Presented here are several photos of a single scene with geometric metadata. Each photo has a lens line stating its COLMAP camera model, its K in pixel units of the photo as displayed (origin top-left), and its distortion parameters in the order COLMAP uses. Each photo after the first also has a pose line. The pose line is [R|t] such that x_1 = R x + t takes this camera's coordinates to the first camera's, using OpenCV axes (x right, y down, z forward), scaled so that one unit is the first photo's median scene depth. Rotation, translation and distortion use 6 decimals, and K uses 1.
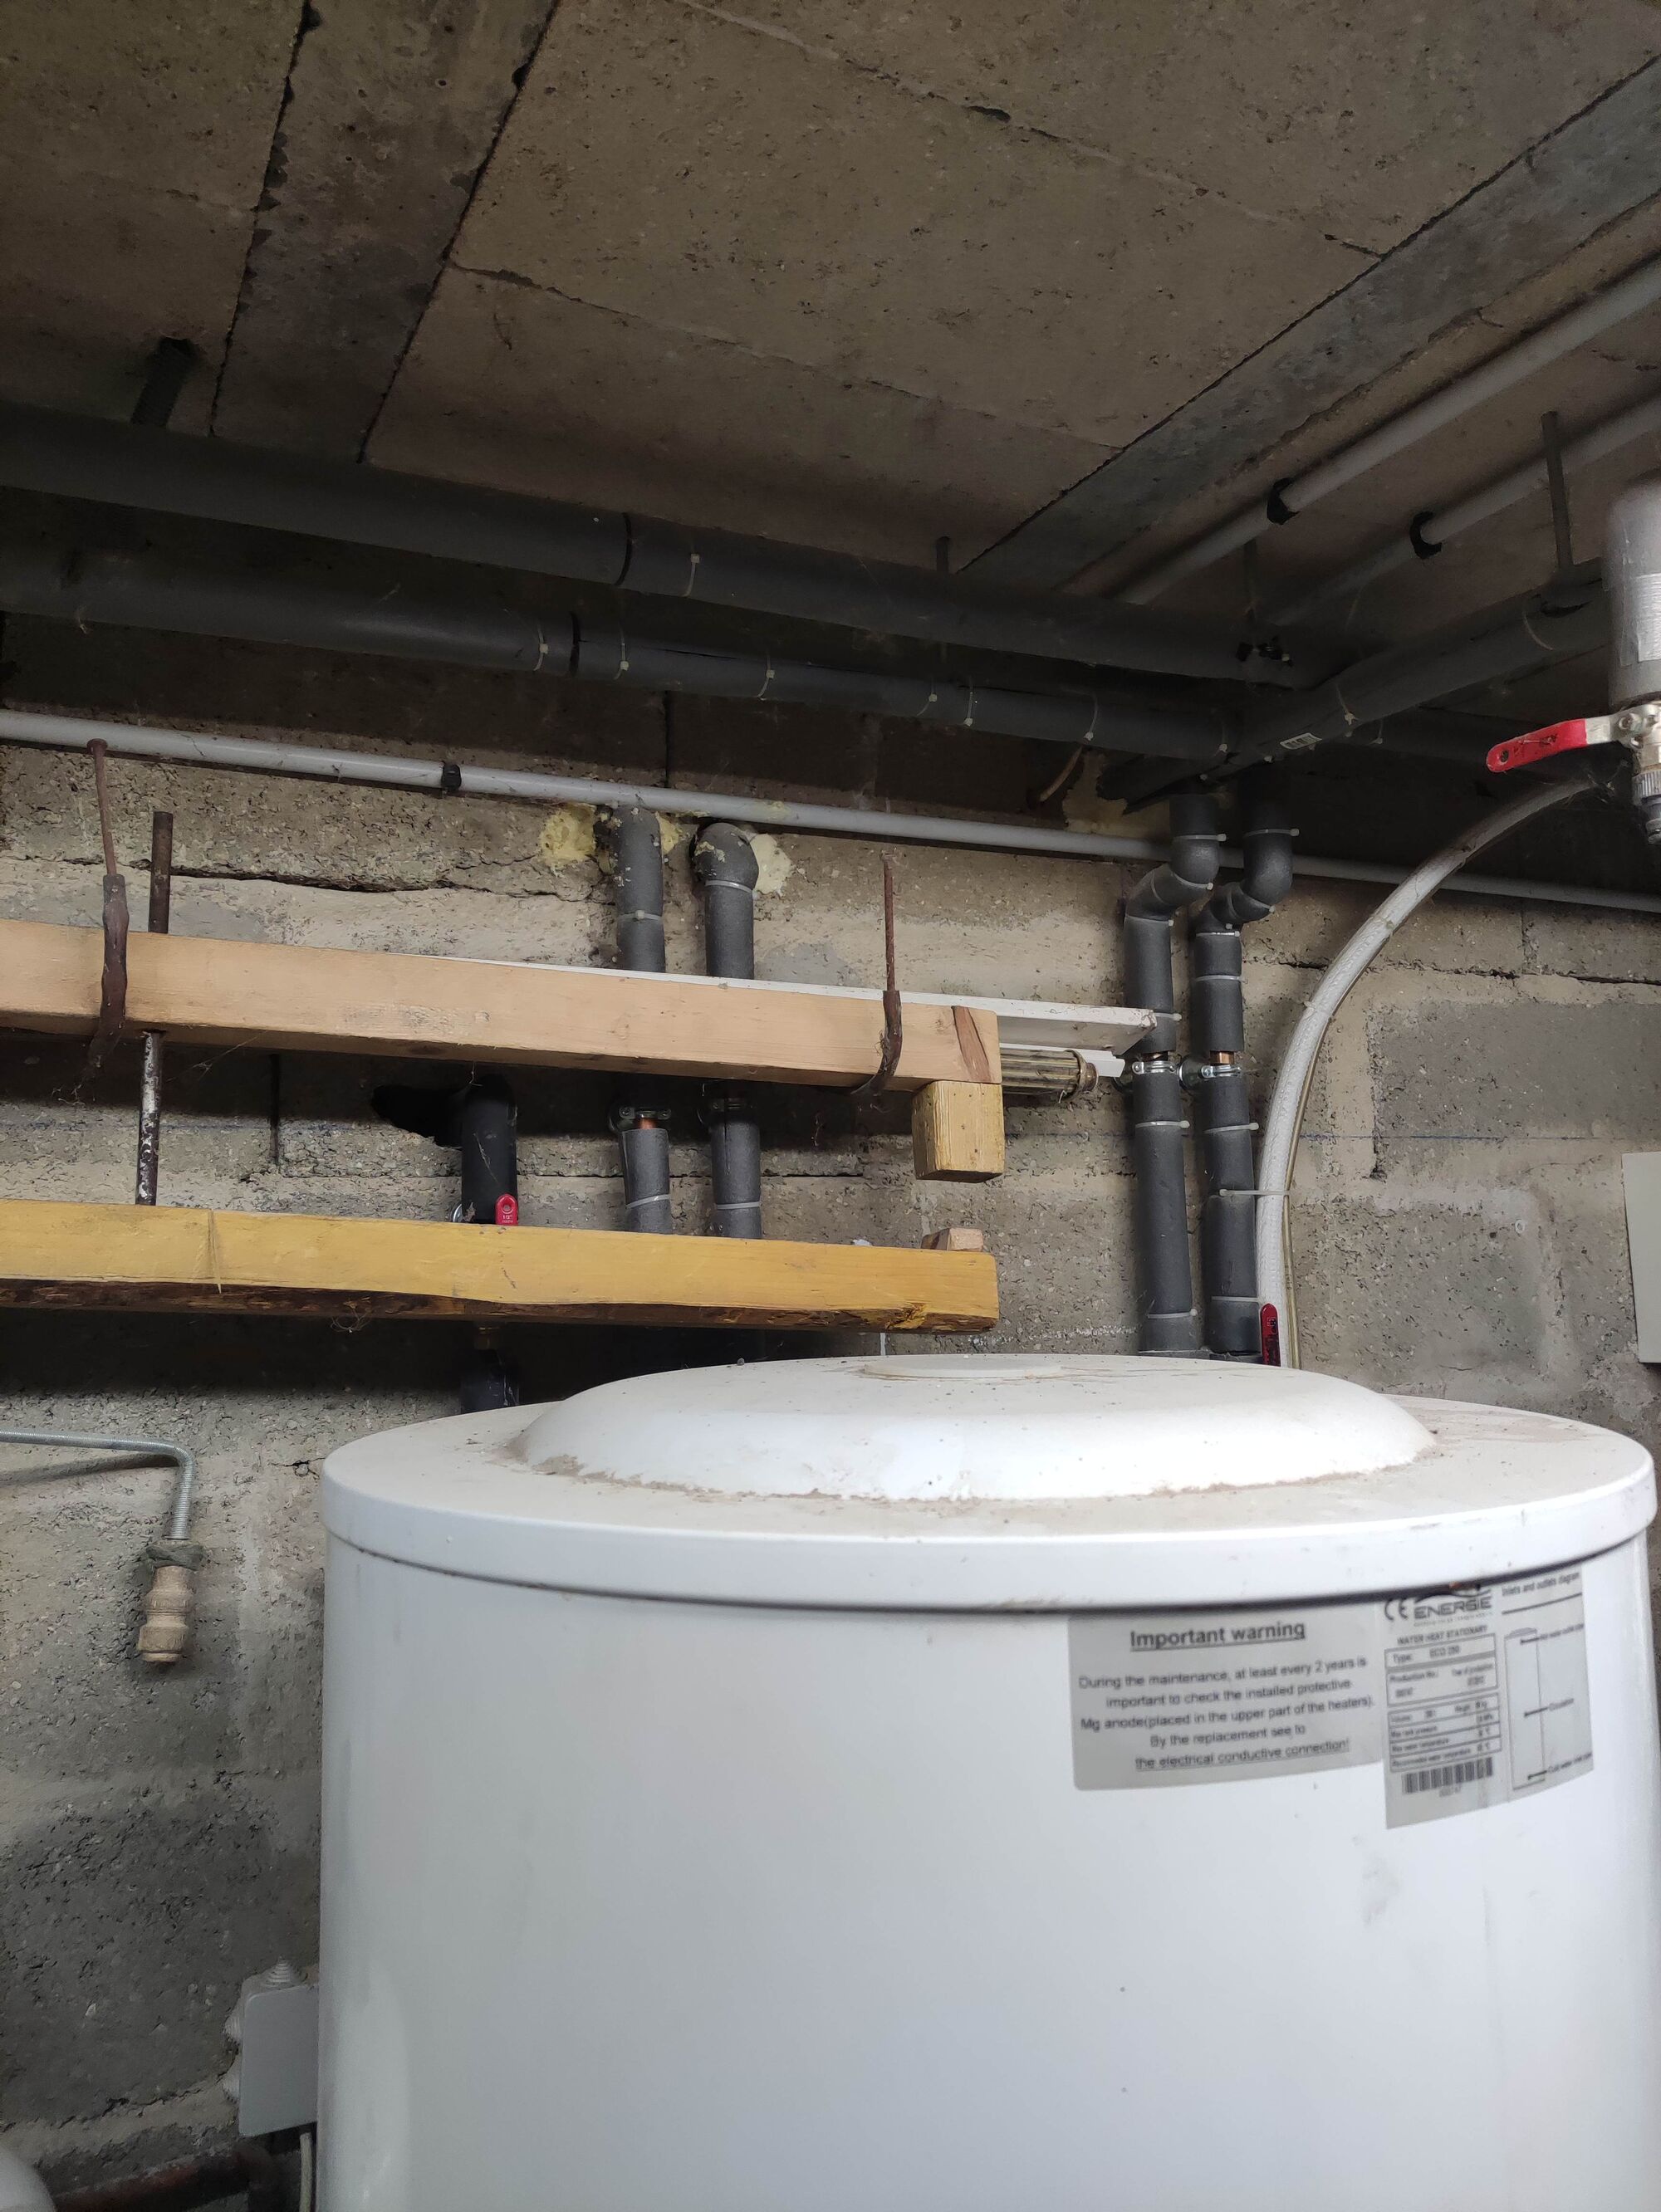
lens RADIAL K [[1610.4, 0, 830.5], [0, 1610.4, 1106.0], [0, 0, 1]] dist [0.007965, 0.004326]
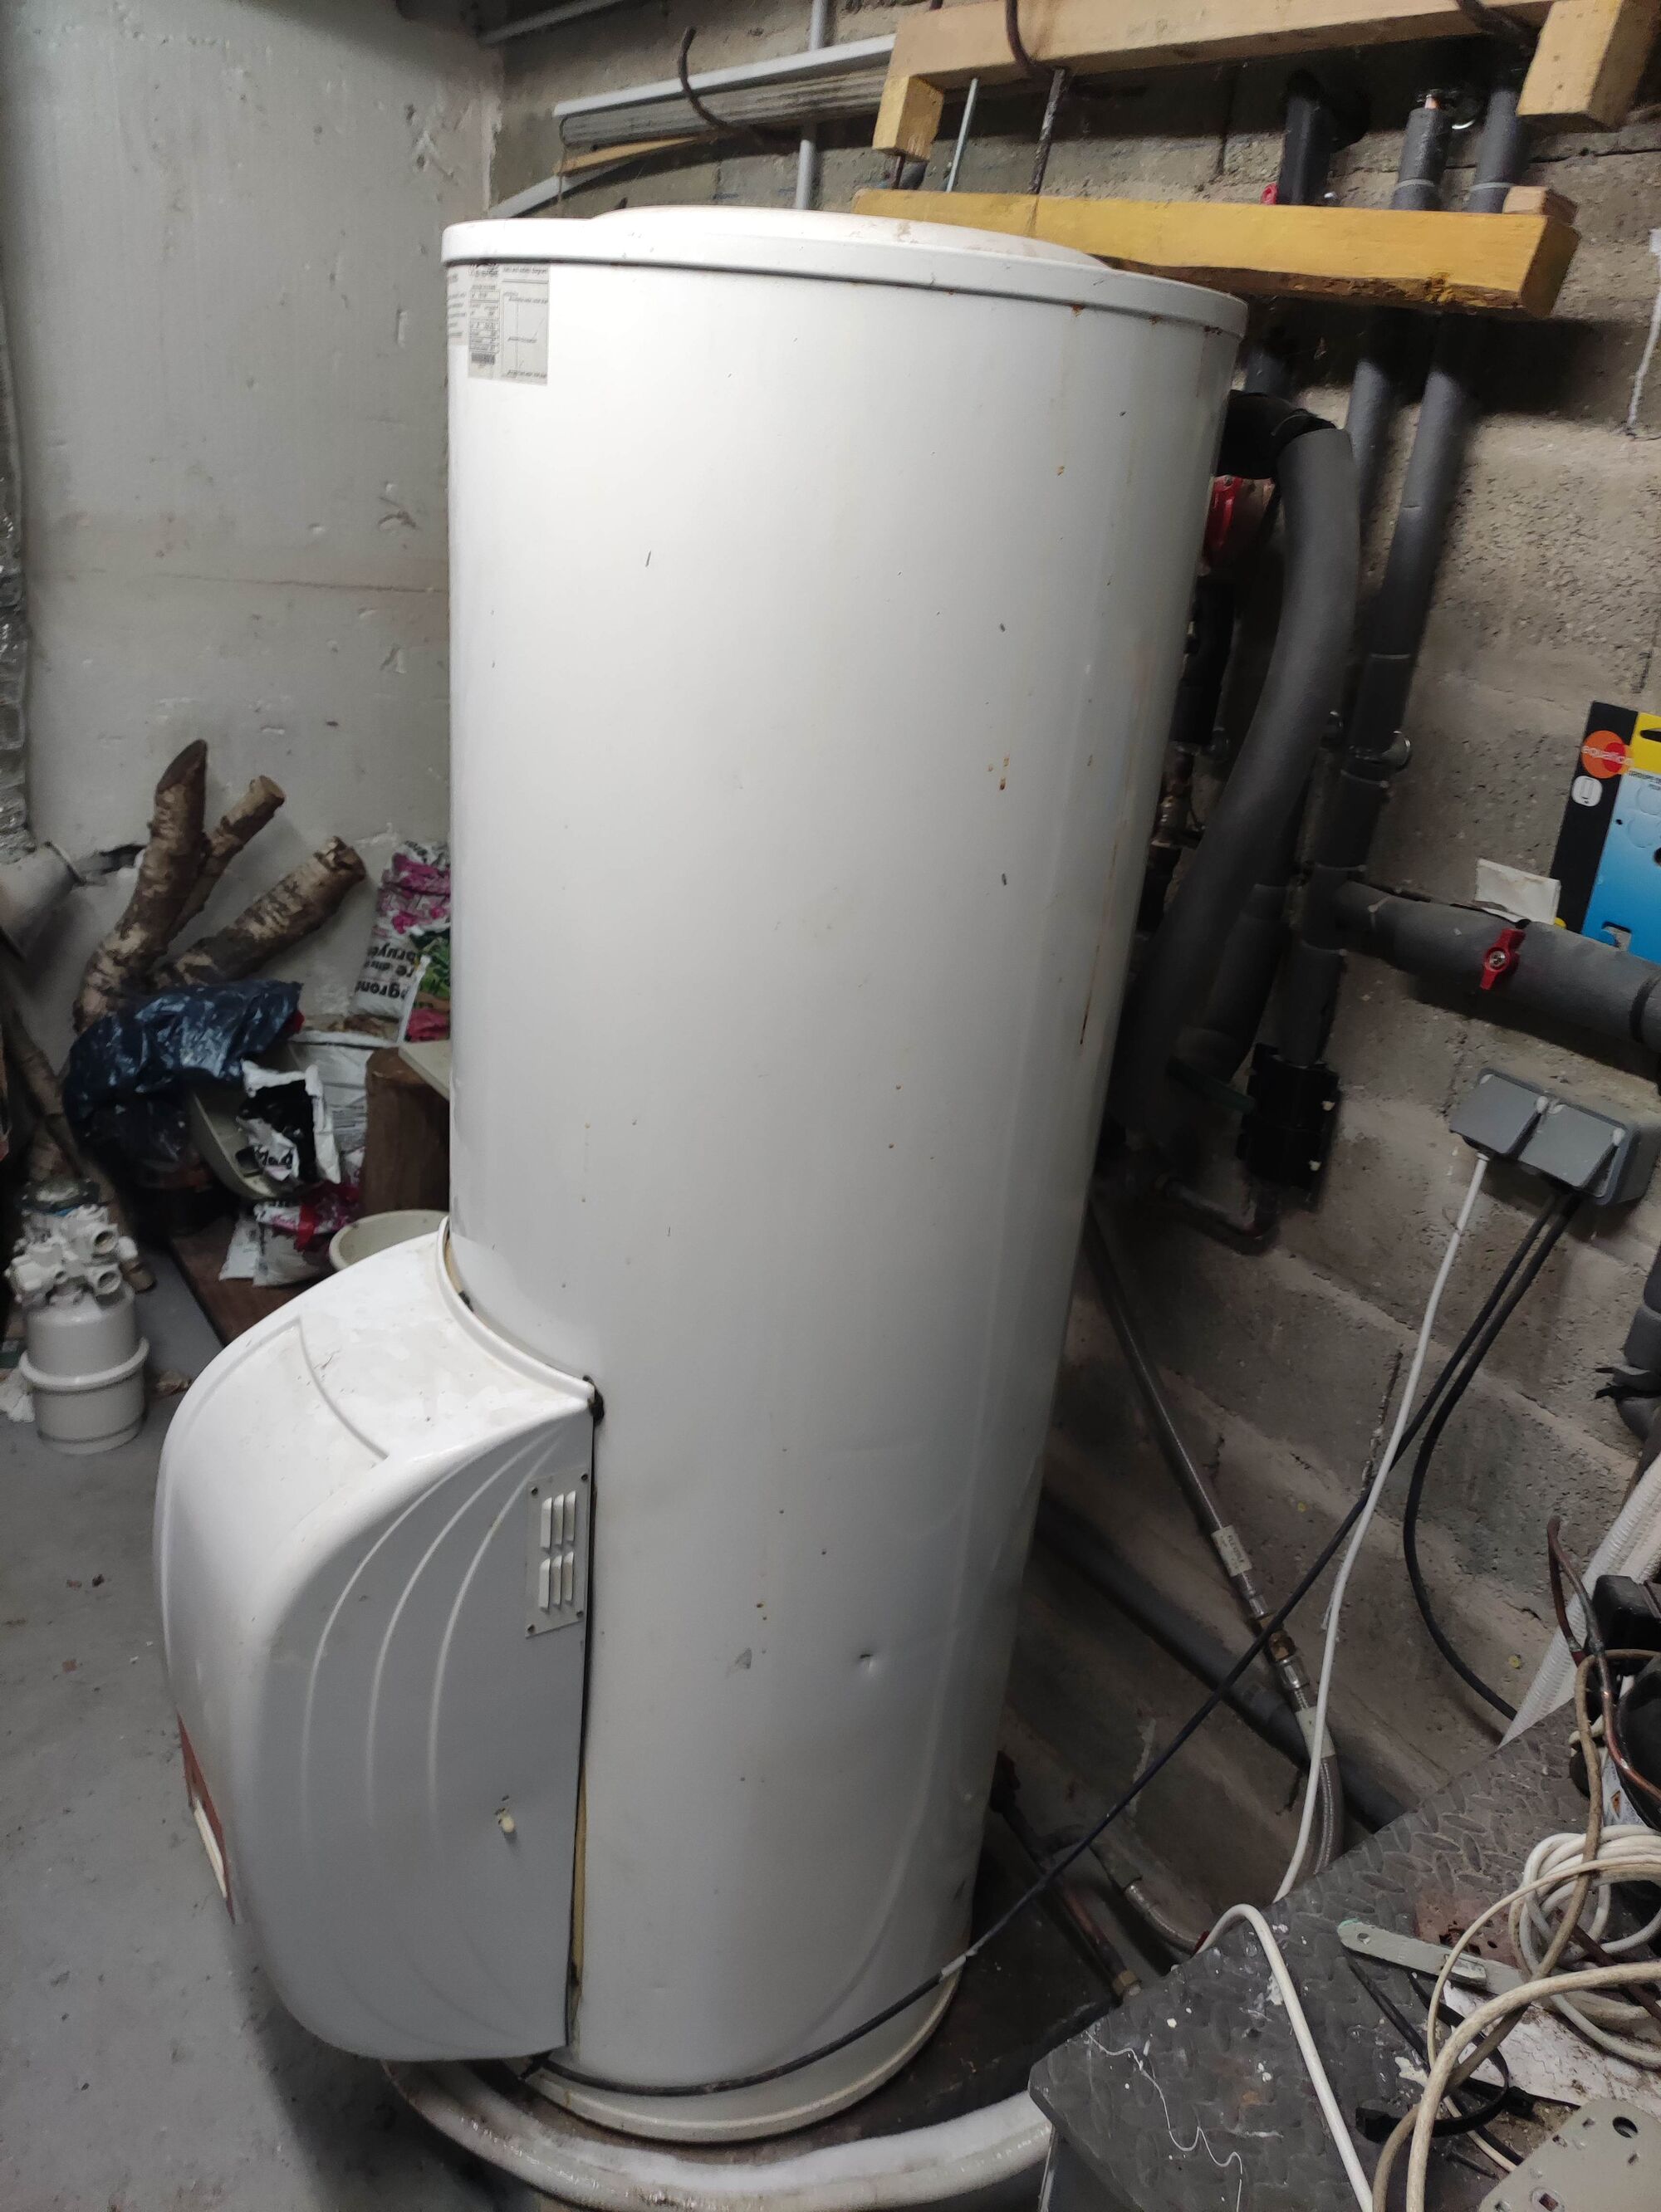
lens RADIAL K [[1610.4, 0, 830.5], [0, 1610.4, 1106.0], [0, 0, 1]] dist [0.007965, 0.004326]
pose [[0.141702, 0.419899, -0.896440, 1.135969], [0.000494, 0.905548, 0.424244, 0.166546], [0.989909, -0.060559, 0.128111, 0.461748]]
